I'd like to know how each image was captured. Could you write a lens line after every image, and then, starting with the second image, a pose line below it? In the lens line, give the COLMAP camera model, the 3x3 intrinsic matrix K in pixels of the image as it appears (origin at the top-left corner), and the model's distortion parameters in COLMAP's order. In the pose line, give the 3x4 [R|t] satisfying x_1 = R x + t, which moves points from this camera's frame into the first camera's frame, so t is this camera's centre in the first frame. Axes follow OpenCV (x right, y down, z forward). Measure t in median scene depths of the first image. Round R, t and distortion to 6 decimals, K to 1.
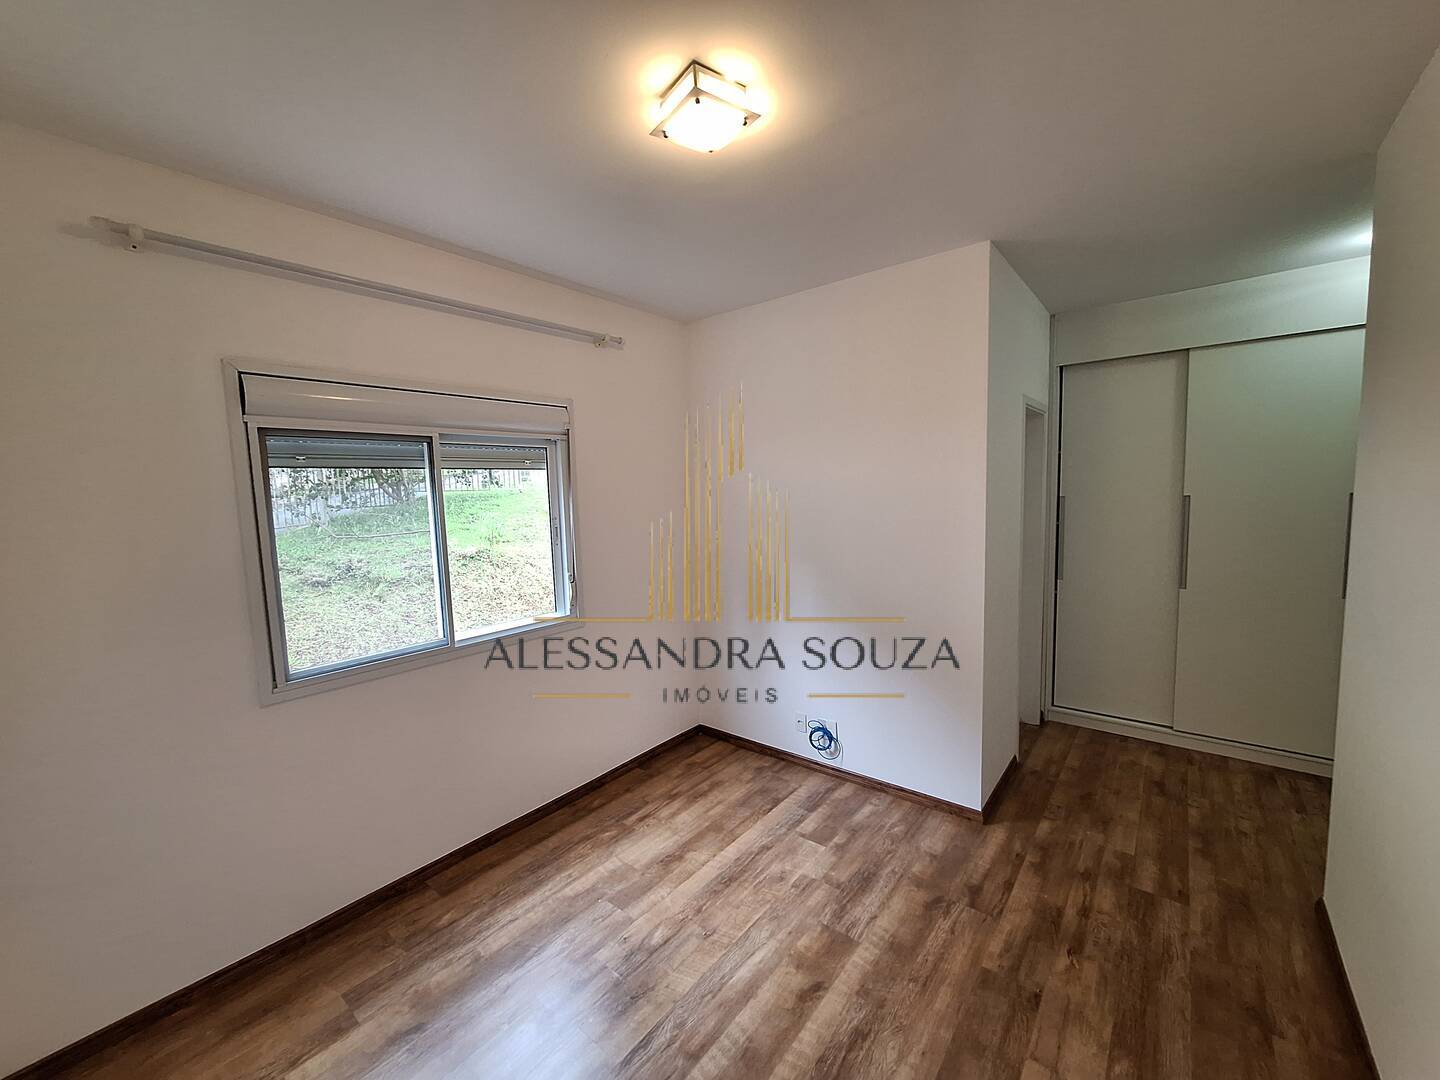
lens RADIAL K [[566.8, 0, 716.8], [0, 566.8, 540.2], [0, 0, 1]] dist [-0.009945, 0.001016]
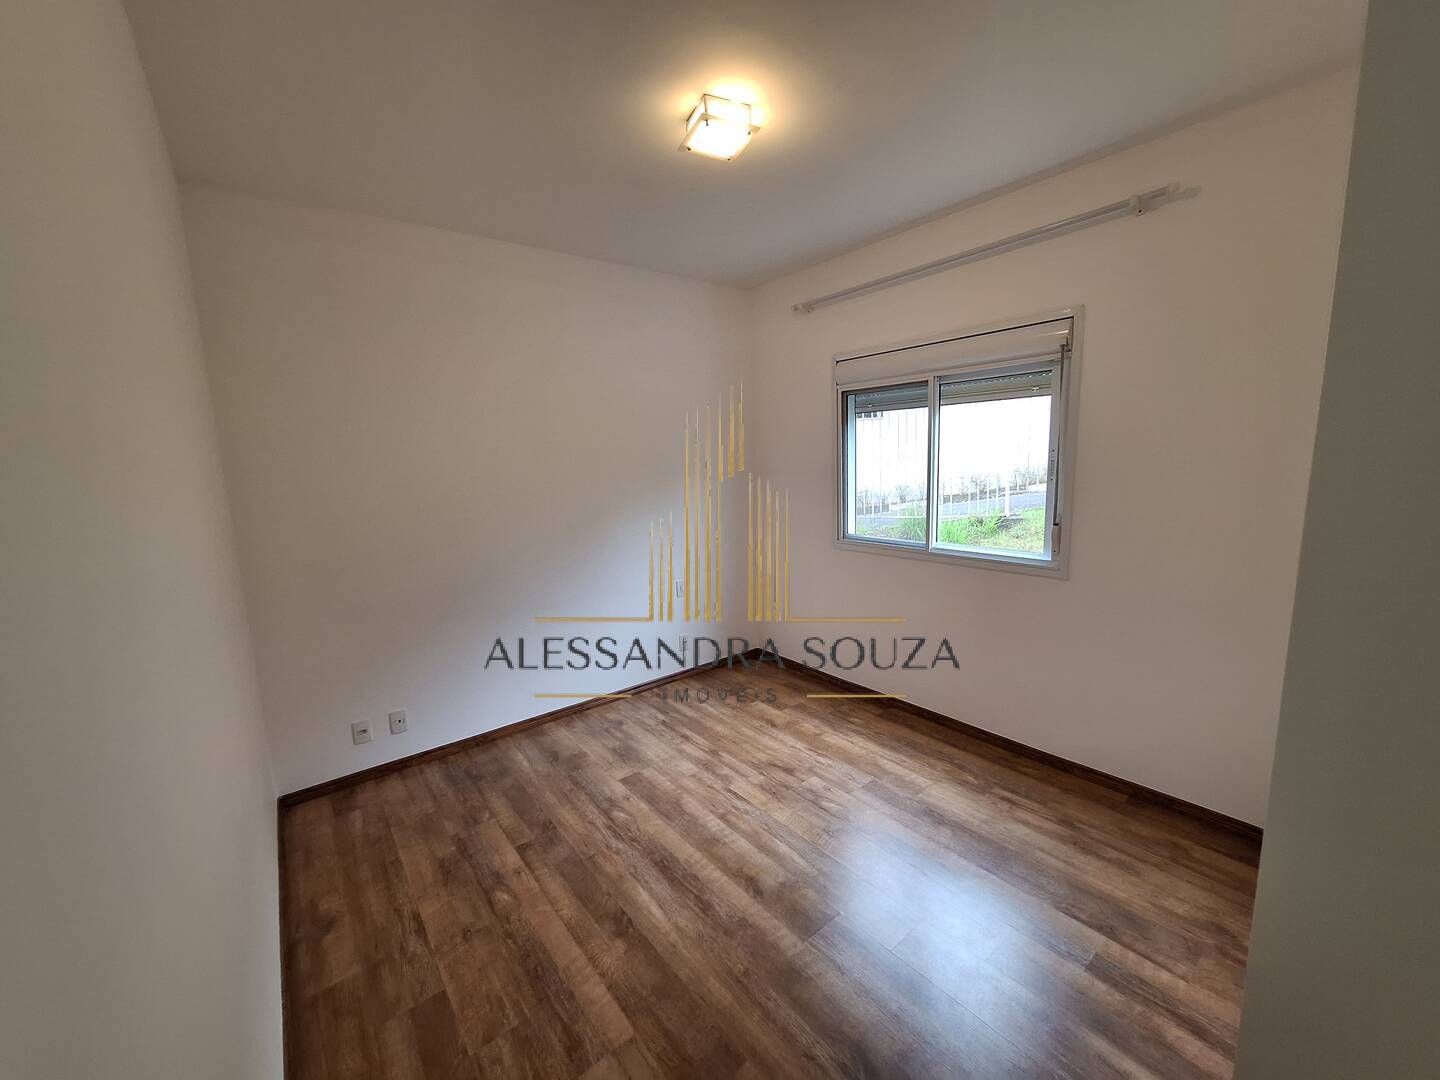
lens RADIAL K [[566.8, 0, 729.8], [0, 566.8, 538.8], [0, 0, 1]] dist [-0.009945, 0.001016]
pose [[-0.200269, 0.181519, -0.962779, 1.087151], [-0.047273, 0.979752, 0.194553, -0.080329], [0.978600, 0.084477, -0.187633, 1.067480]]
